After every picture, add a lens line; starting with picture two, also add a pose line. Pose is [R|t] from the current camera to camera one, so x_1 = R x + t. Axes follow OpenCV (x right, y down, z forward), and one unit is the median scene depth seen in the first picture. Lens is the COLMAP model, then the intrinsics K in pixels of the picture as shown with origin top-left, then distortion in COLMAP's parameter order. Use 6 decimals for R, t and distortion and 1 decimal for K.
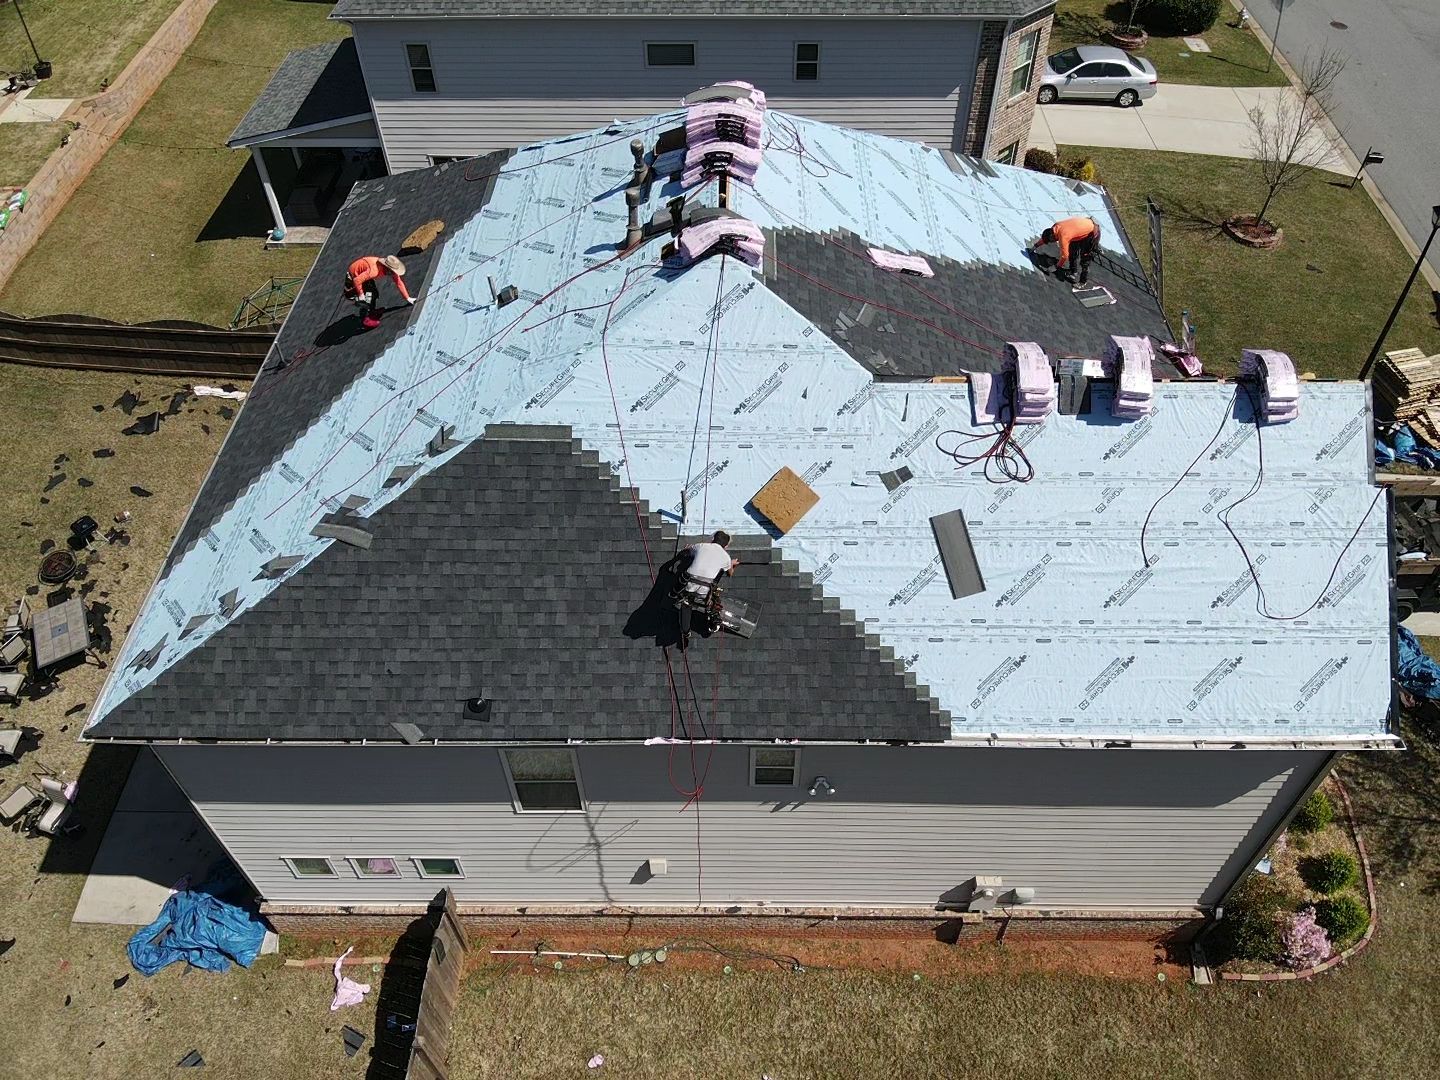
lens RADIAL K [[1050.8, 0, 739.2], [0, 1050.8, 544.8], [0, 0, 1]] dist [0.099196, -0.191155]
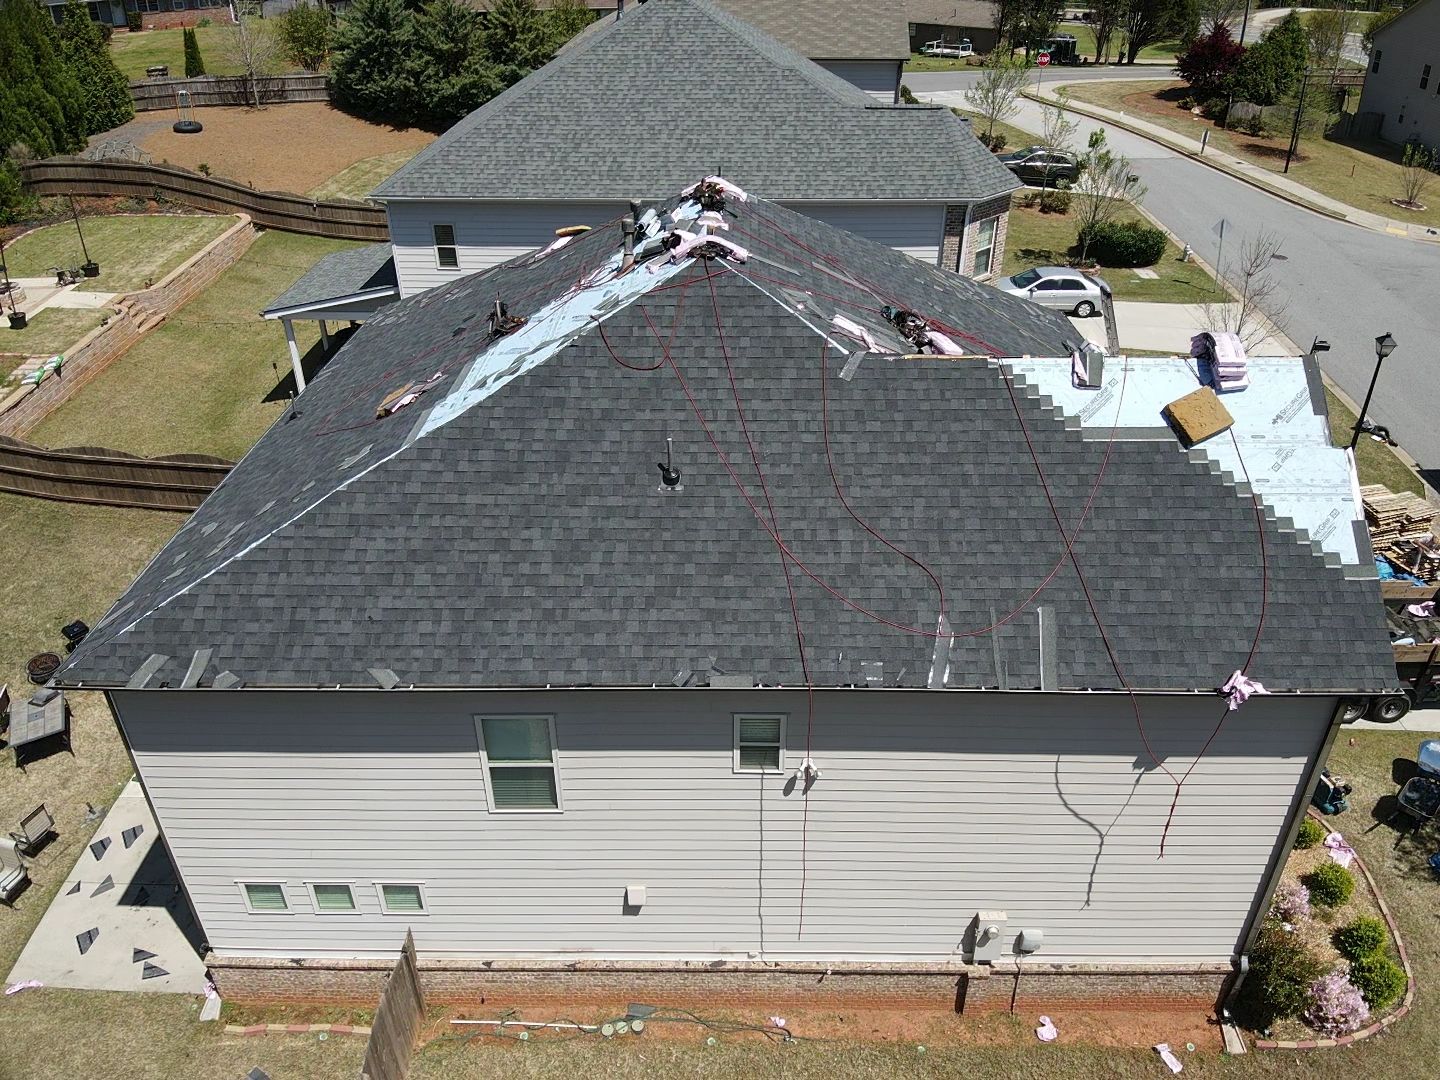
lens RADIAL K [[1050.8, 0, 739.2], [0, 1050.8, 544.8], [0, 0, 1]] dist [0.099196, -0.191155]
pose [[0.999997, 0.001117, 0.002247, 0.013582], [-0.000468, 0.962773, -0.270311, 0.319775], [-0.002466, 0.270309, 0.962770, 0.022540]]
